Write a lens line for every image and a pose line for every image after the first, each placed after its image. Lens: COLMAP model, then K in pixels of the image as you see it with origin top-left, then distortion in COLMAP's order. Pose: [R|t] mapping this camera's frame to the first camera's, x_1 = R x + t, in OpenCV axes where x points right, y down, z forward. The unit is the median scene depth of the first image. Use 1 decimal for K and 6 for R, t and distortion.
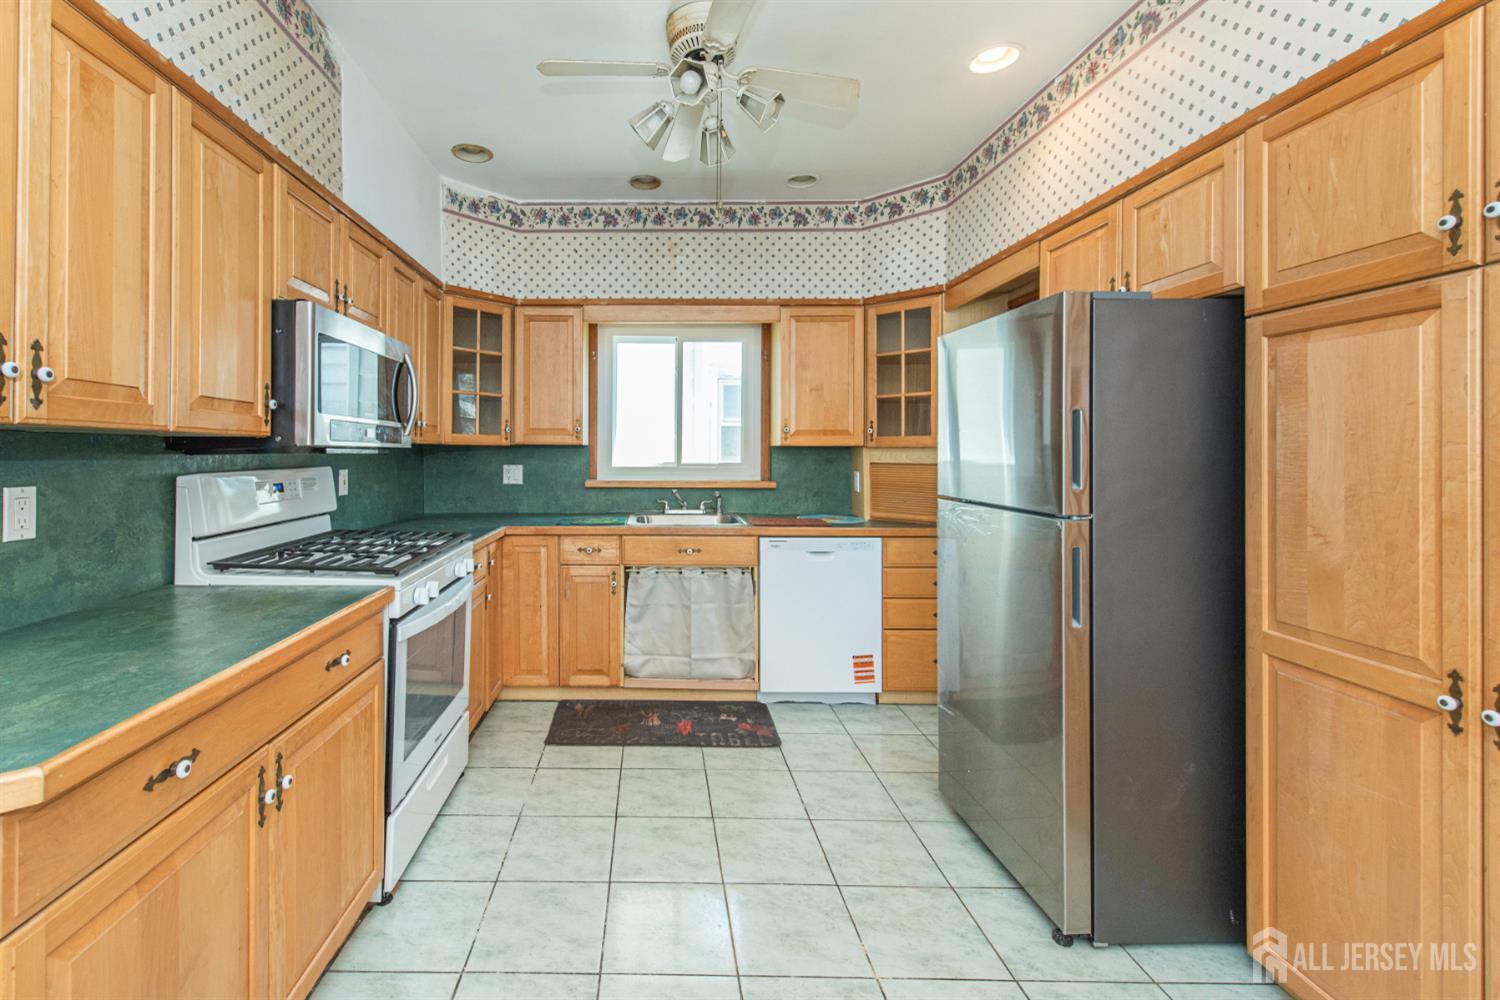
lens RADIAL K [[650.5, 0, 750.2], [0, 650.5, 443.0], [0, 0, 1]] dist [0.013536, -0.000299]
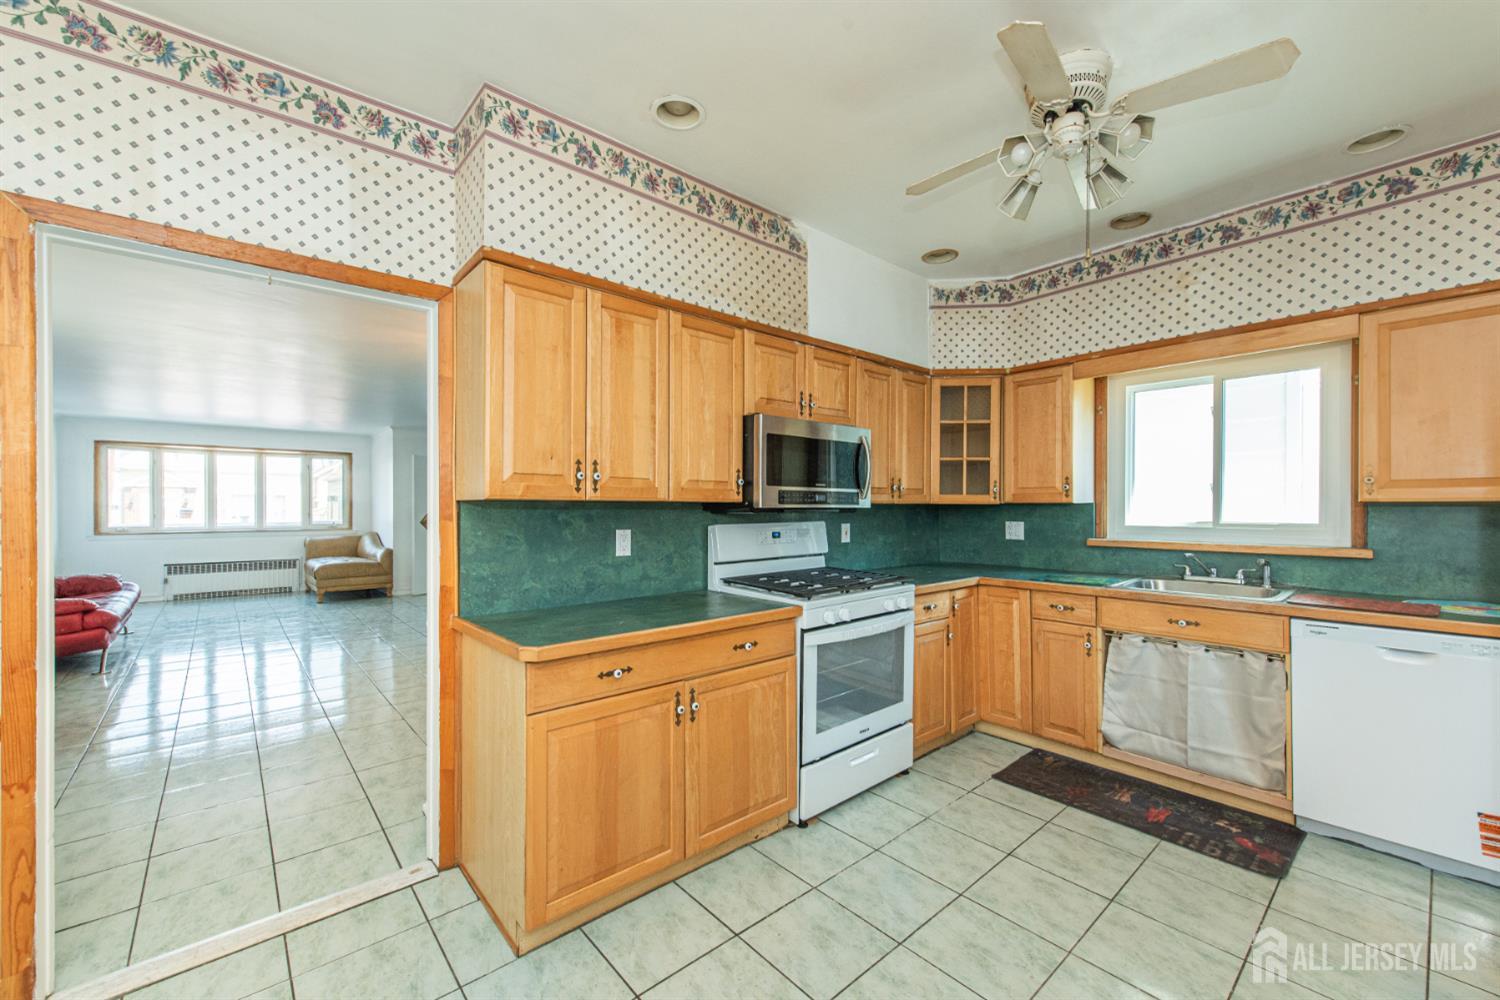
lens RADIAL K [[604.4, 0, 750.0], [0, 604.4, 500.0], [0, 0, 1]] dist [0.013346, -0.000571]
pose [[0.667125, -0.012626, -0.744839, 0.135111], [0.011957, 0.999909, -0.006240, -0.002016], [0.744850, -0.004744, 0.667215, 0.014174]]
